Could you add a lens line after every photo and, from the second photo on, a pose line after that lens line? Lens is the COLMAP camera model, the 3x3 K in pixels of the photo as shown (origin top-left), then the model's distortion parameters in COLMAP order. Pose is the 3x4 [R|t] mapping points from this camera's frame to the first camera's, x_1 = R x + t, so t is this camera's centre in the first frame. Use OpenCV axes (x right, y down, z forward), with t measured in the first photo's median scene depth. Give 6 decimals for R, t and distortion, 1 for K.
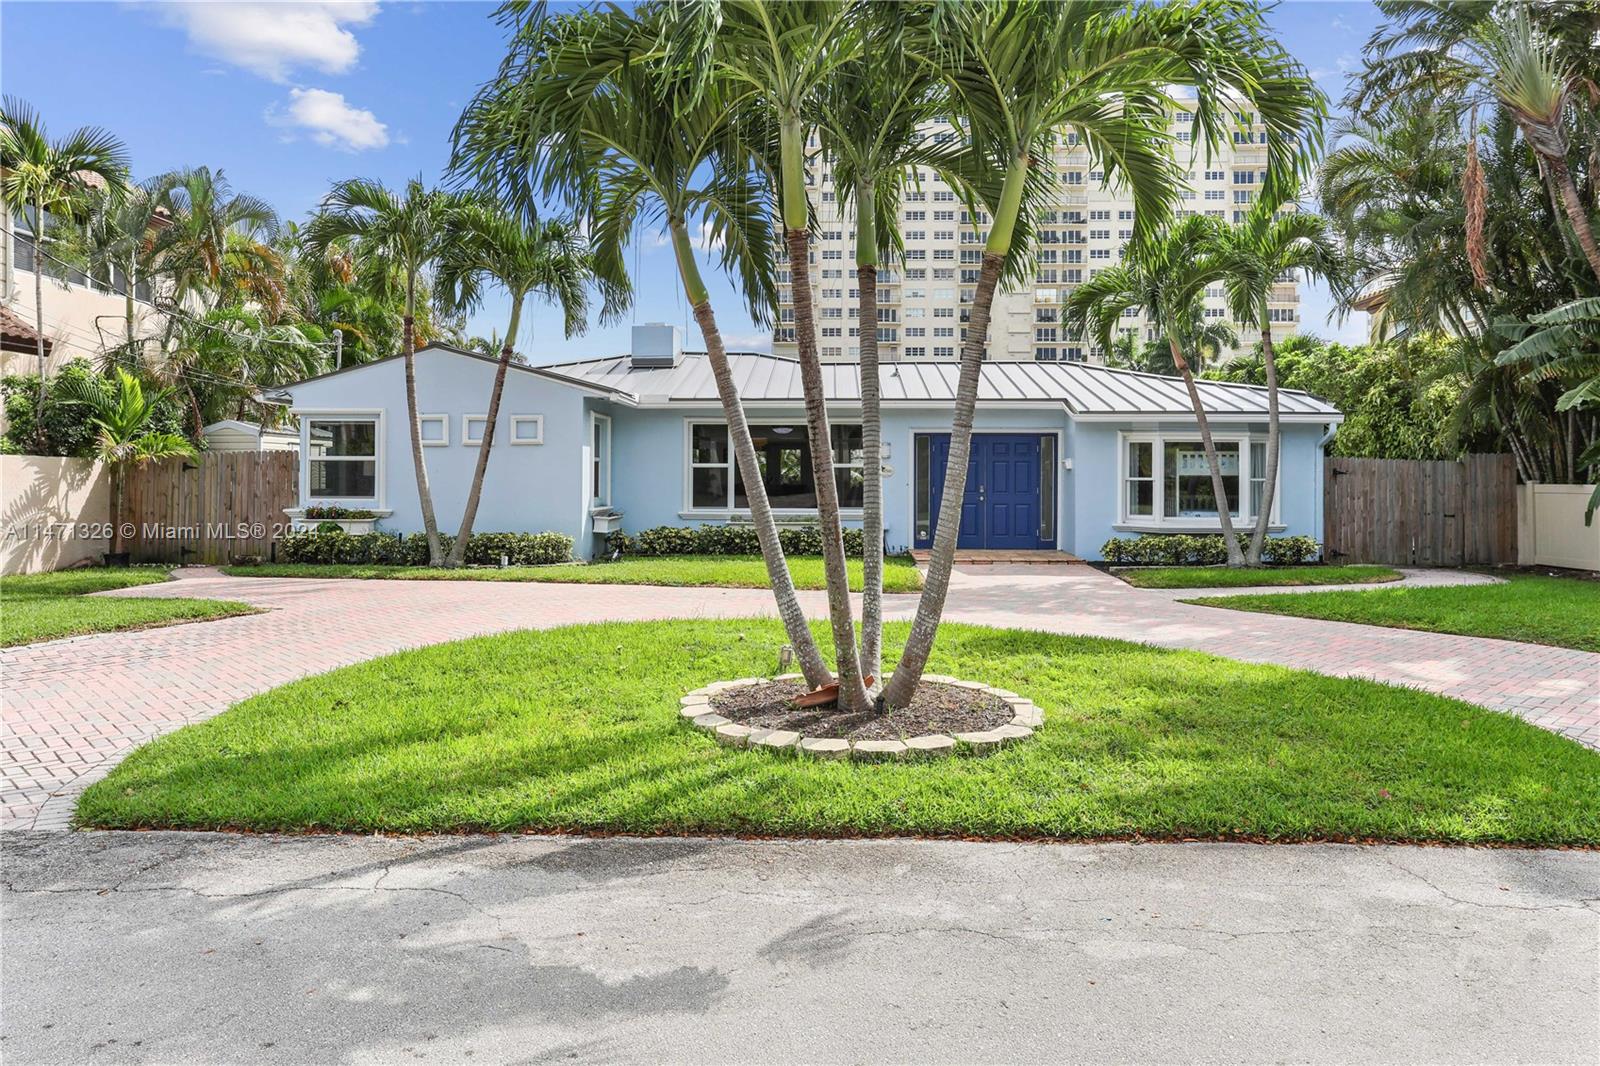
lens RADIAL K [[1135.7, 0, 800.0], [0, 1135.7, 533.0], [0, 0, 1]] dist [-0.001797, 0.003390]
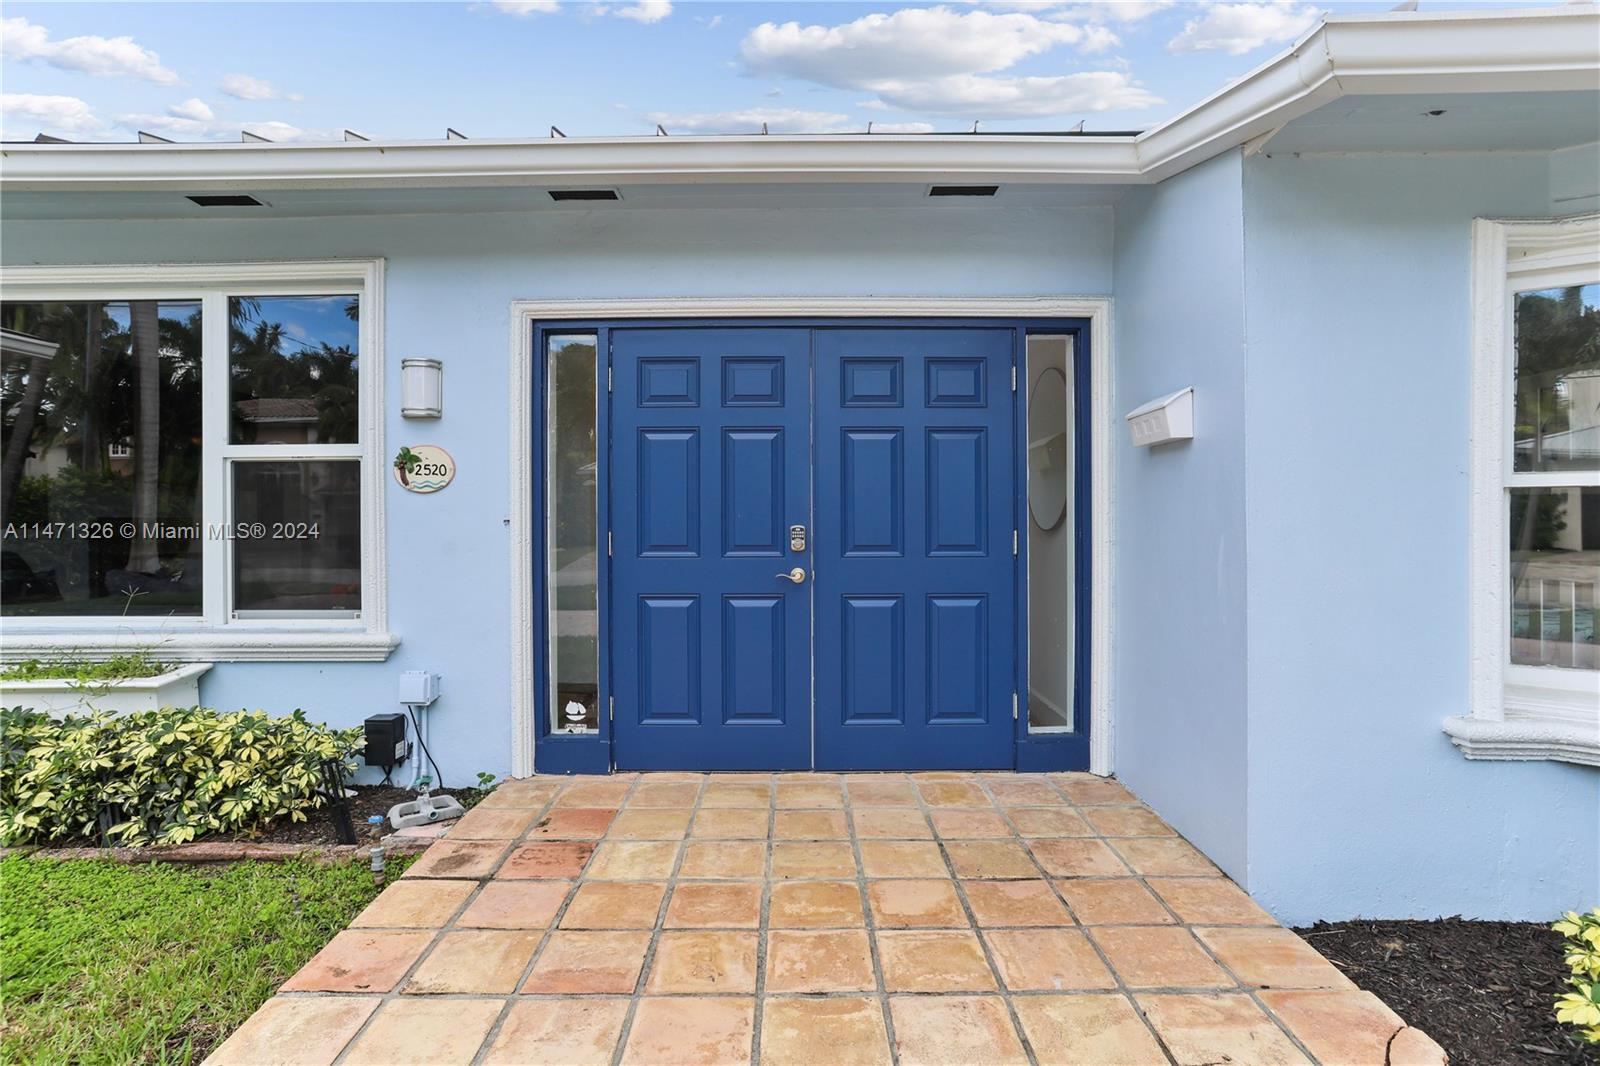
lens RADIAL K [[792.3, 0, 794.0], [0, 792.3, 532.5], [0, 0, 1]] dist [-0.017950, 0.000622]
pose [[0.999665, -0.012171, 0.022827, 0.166280], [0.012839, 0.999486, -0.029374, -0.036435], [-0.022458, 0.029658, 0.999308, 0.875514]]
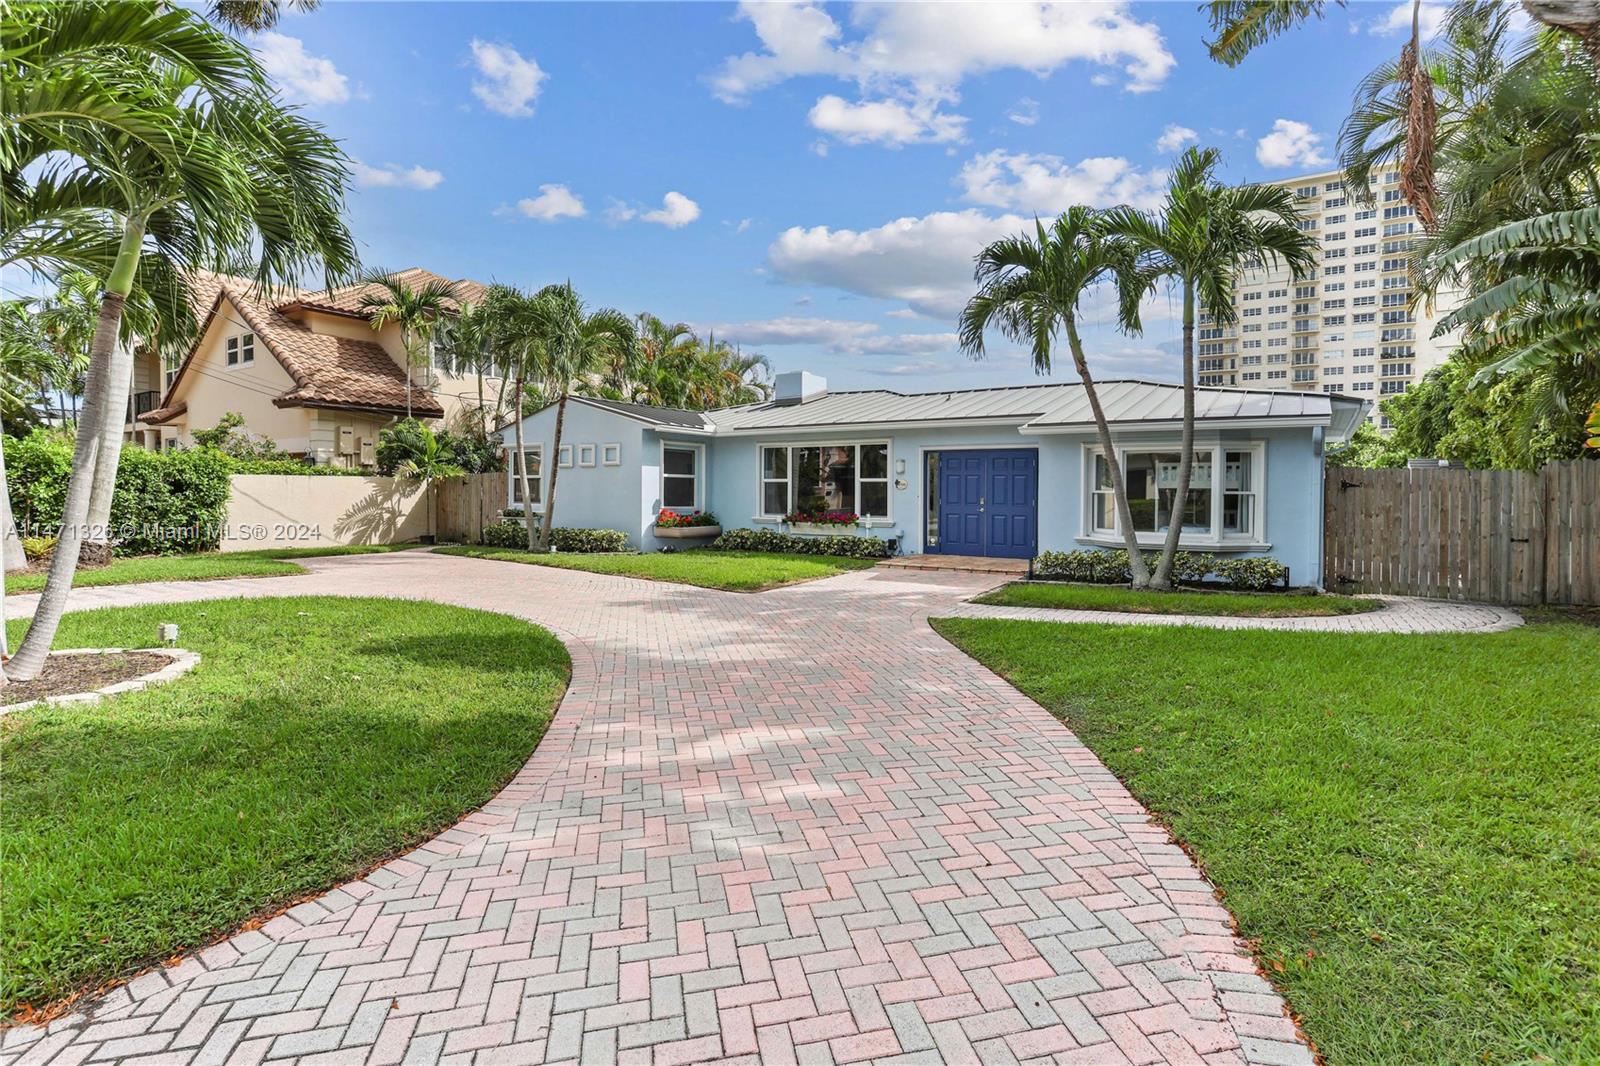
lens RADIAL K [[792.3, 0, 794.0], [0, 792.3, 532.5], [0, 0, 1]] dist [-0.017950, 0.000622]
pose [[0.853623, 0.028097, -0.520133, 0.425014], [-0.029551, 0.999548, 0.005496, -0.008563], [0.520052, 0.010679, 0.854068, 0.283819]]
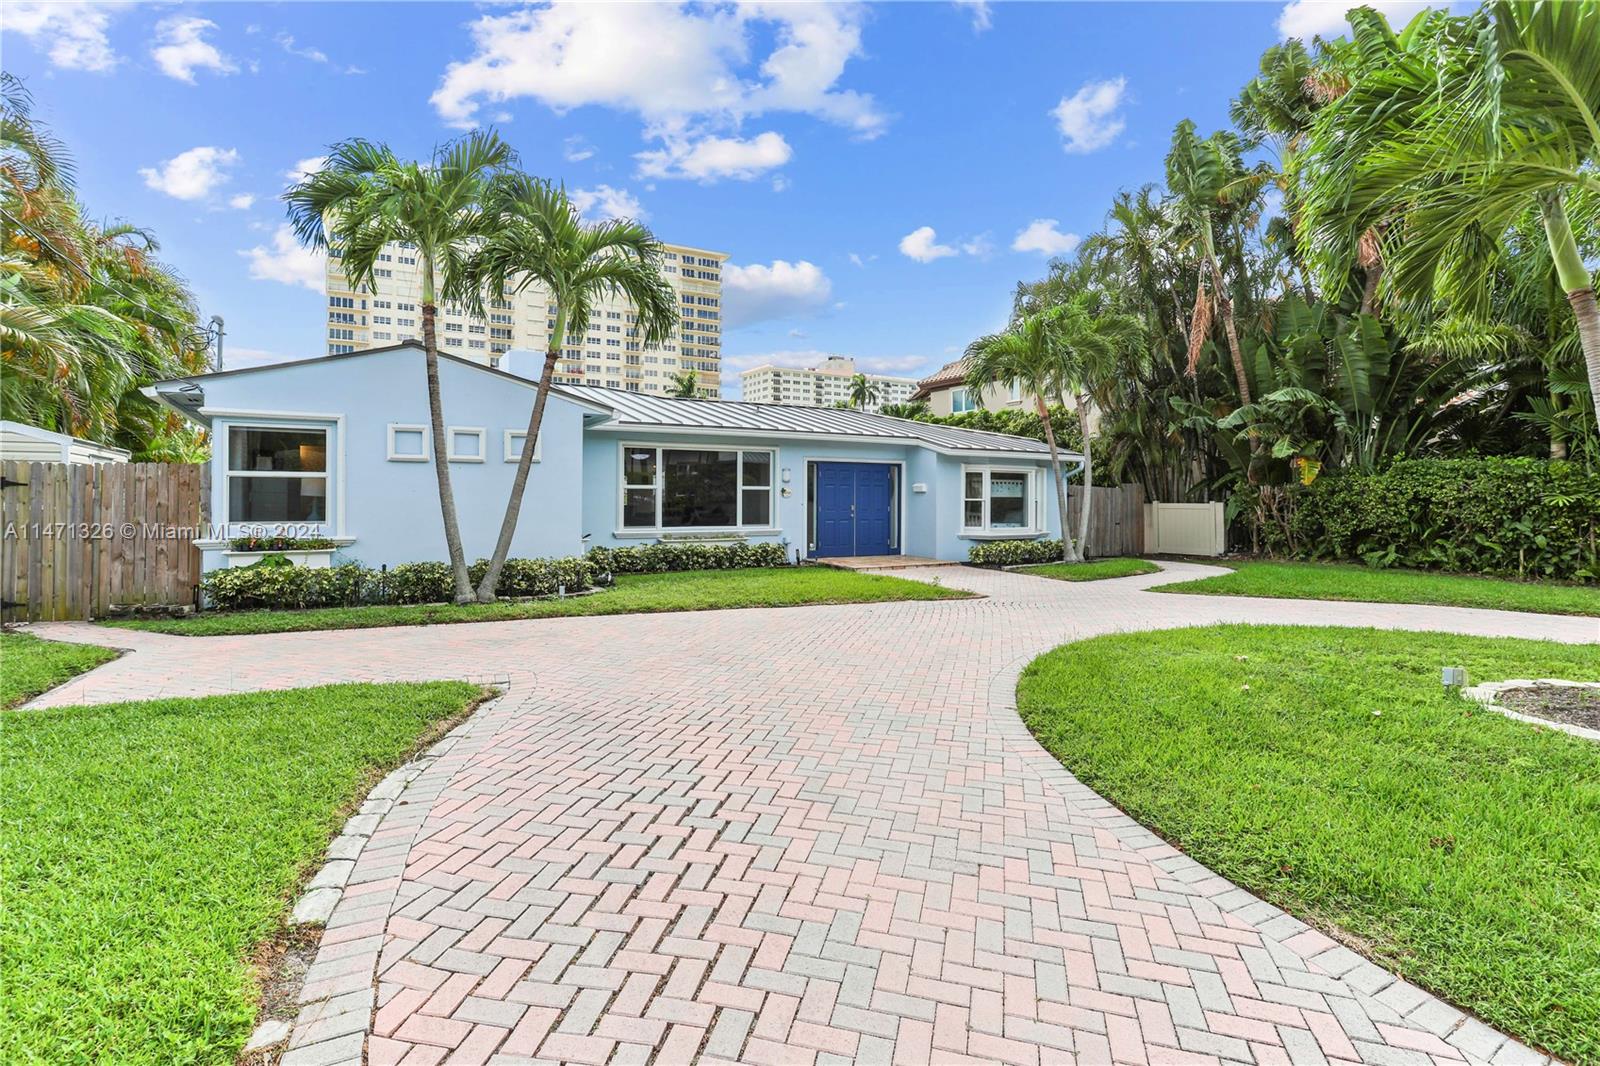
lens RADIAL K [[792.3, 0, 794.0], [0, 792.3, 532.5], [0, 0, 1]] dist [-0.017950, 0.000622]
pose [[0.849922, -0.022539, 0.526426, -0.368172], [0.026819, 0.999640, -0.000500, -0.014041], [-0.526225, 0.014543, 0.850221, 0.322307]]
